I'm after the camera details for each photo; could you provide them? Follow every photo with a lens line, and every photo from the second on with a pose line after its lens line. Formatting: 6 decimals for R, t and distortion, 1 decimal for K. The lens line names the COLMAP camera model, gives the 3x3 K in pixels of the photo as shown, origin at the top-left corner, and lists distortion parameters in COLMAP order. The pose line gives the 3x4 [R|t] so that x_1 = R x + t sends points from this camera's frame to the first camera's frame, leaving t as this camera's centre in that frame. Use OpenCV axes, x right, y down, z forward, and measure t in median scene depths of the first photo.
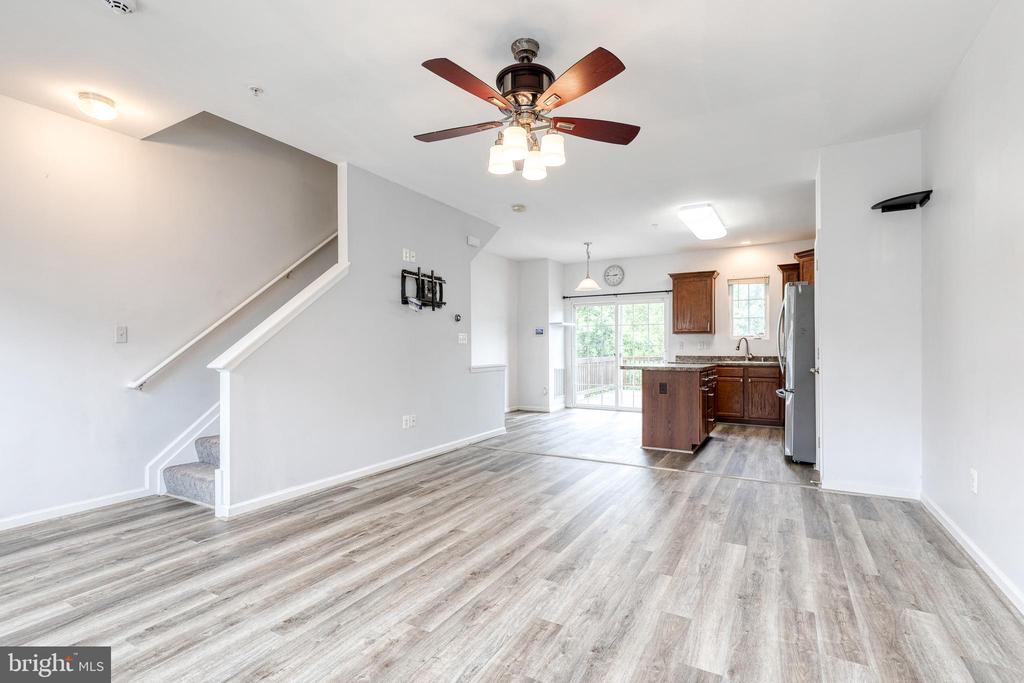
lens RADIAL K [[467.0, 0, 518.0], [0, 467.0, 347.3], [0, 0, 1]] dist [0.007221, -0.000329]
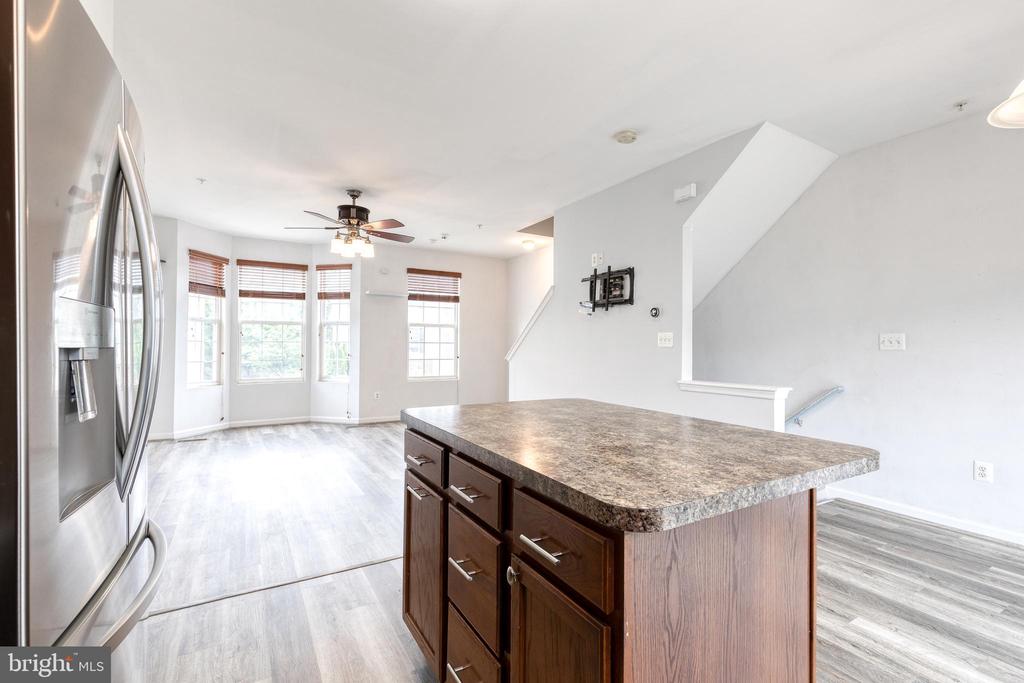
lens RADIAL K [[461.7, 0, 526.1], [0, 461.7, 340.1], [0, 0, 1]] dist [0.013229, -0.000221]
pose [[-0.475482, -0.011633, -0.879649, 0.691912], [-0.005310, 0.999932, -0.010354, -0.010557], [0.879710, -0.000252, -0.475511, 1.303307]]
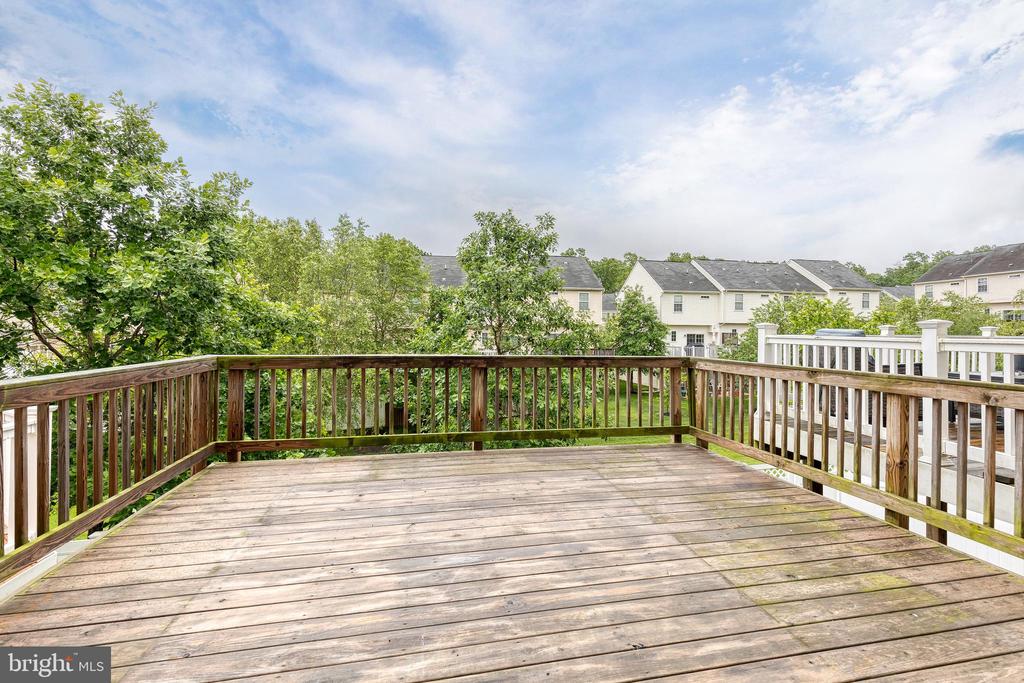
lens RADIAL K [[461.7, 0, 526.1], [0, 461.7, 340.1], [0, 0, 1]] dist [0.013229, -0.000221]
pose [[0.736788, -0.004413, 0.676110, 0.428288], [-0.008459, 0.999840, 0.015744, 0.009711], [-0.676071, -0.017319, 0.736633, 1.687372]]
